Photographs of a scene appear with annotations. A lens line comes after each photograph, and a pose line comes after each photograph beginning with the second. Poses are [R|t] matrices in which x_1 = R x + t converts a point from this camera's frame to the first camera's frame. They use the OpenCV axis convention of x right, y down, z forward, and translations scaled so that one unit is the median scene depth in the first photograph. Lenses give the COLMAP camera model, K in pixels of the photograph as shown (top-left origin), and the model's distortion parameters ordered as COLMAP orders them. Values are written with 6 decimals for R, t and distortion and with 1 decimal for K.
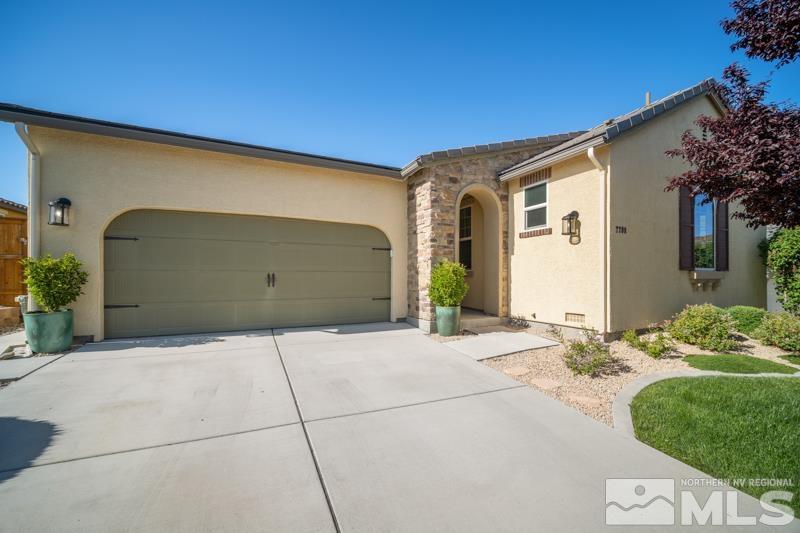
lens RADIAL K [[322.4, 0, 391.8], [0, 322.4, 272.4], [0, 0, 1]] dist [0.003823, 0.000060]
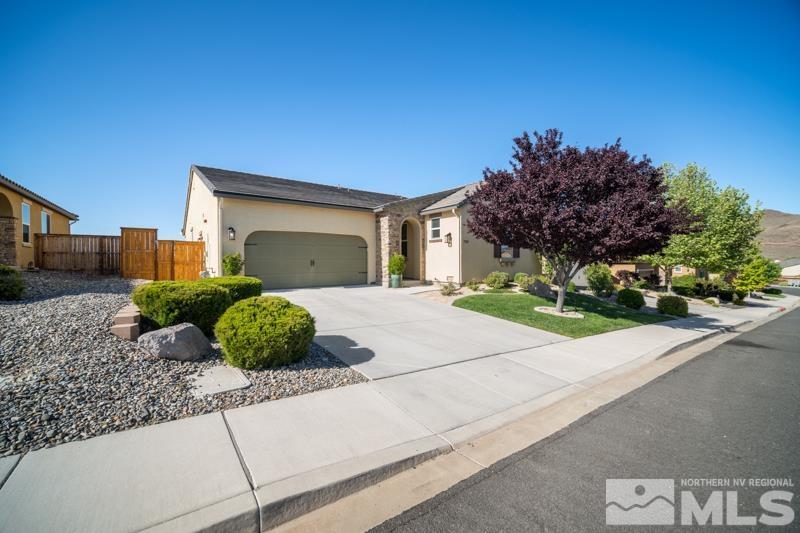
lens RADIAL K [[322.4, 0, 398.5], [0, 322.4, 264.3], [0, 0, 1]] dist [0.003823, 0.000060]
pose [[0.978752, -0.008890, 0.204855, -0.241791], [0.004456, 0.999746, 0.022097, -0.011853], [-0.204999, -0.020715, 0.978543, -1.056186]]
